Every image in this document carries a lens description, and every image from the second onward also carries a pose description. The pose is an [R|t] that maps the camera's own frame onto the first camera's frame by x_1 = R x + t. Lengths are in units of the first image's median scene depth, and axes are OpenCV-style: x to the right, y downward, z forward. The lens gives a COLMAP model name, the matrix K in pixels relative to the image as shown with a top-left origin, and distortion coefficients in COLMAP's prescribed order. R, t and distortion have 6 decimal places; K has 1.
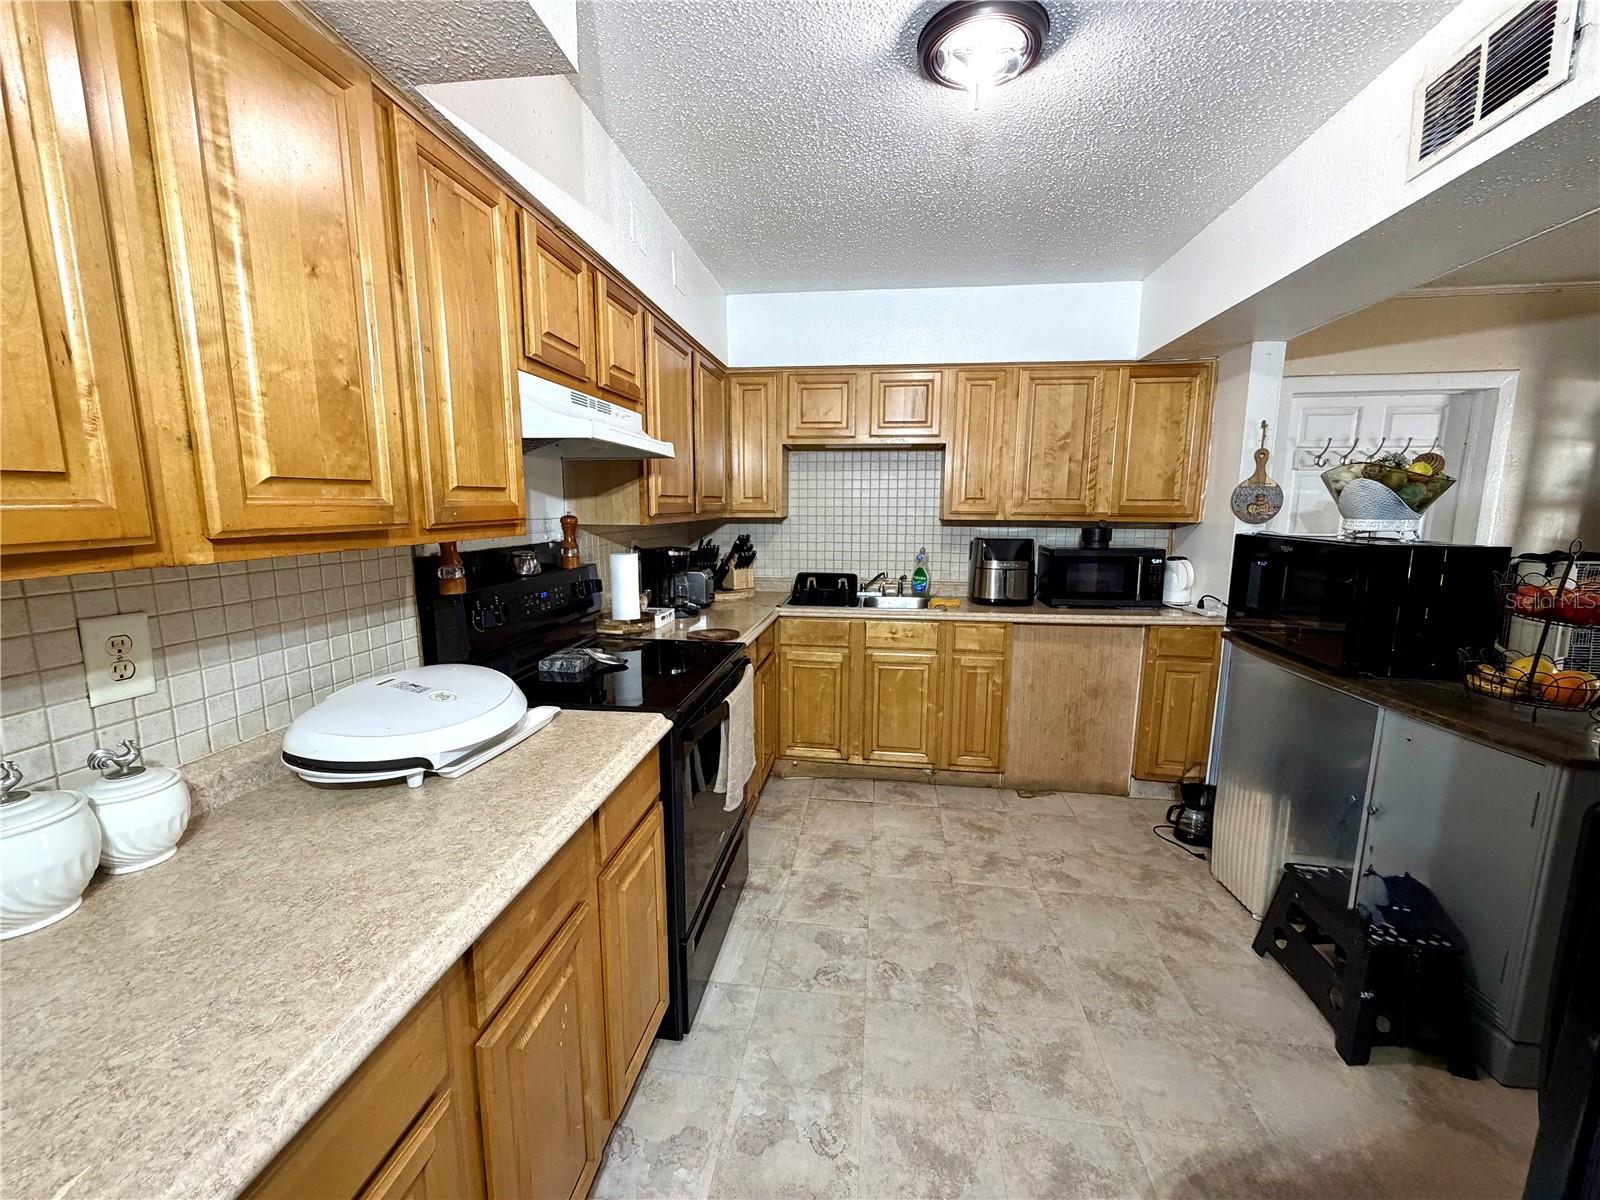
lens RADIAL K [[637.3, 0, 802.0], [0, 637.3, 602.0], [0, 0, 1]] dist [0.000490, 0.000225]
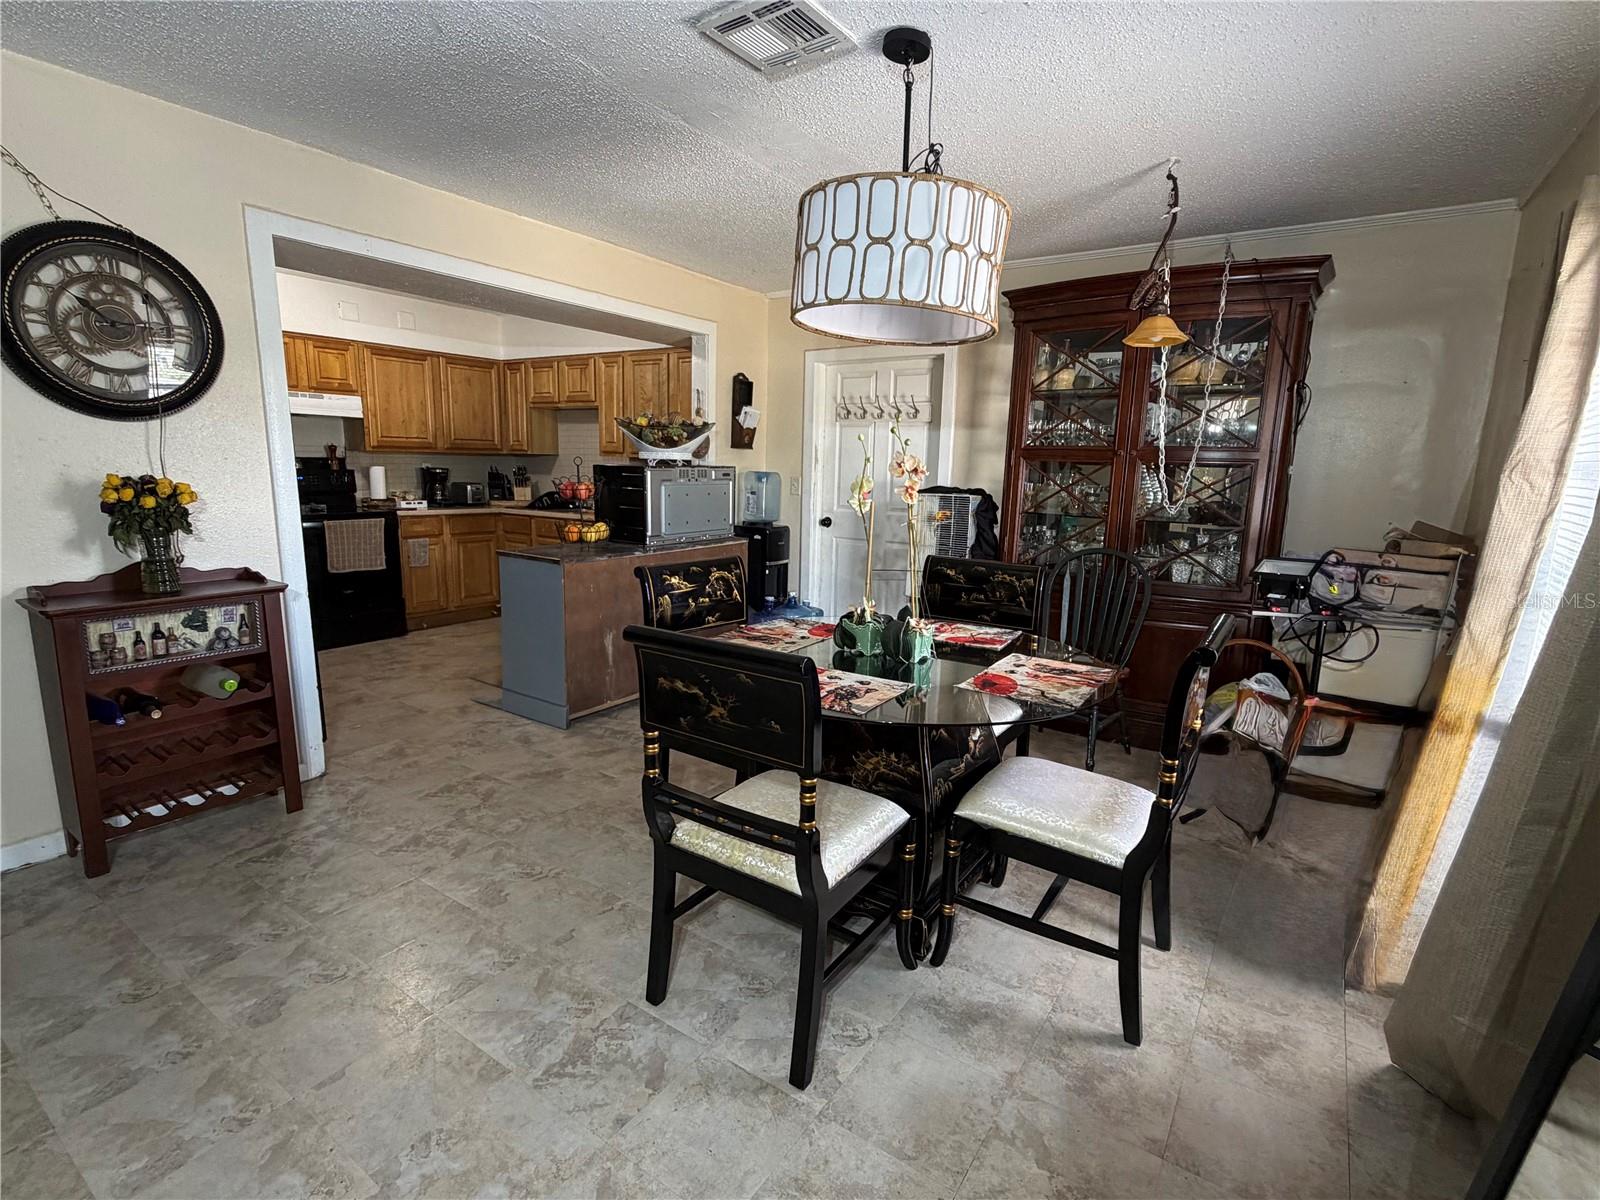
lens RADIAL K [[743.9, 0, 799.3], [0, 743.9, 599.5], [0, 0, 1]] dist [-0.001149, -0.000065]
pose [[0.896555, 0.097556, -0.432055, 1.451840], [-0.086246, 0.995223, 0.045747, 0.088519], [0.434454, -0.003751, 0.900686, -0.388968]]
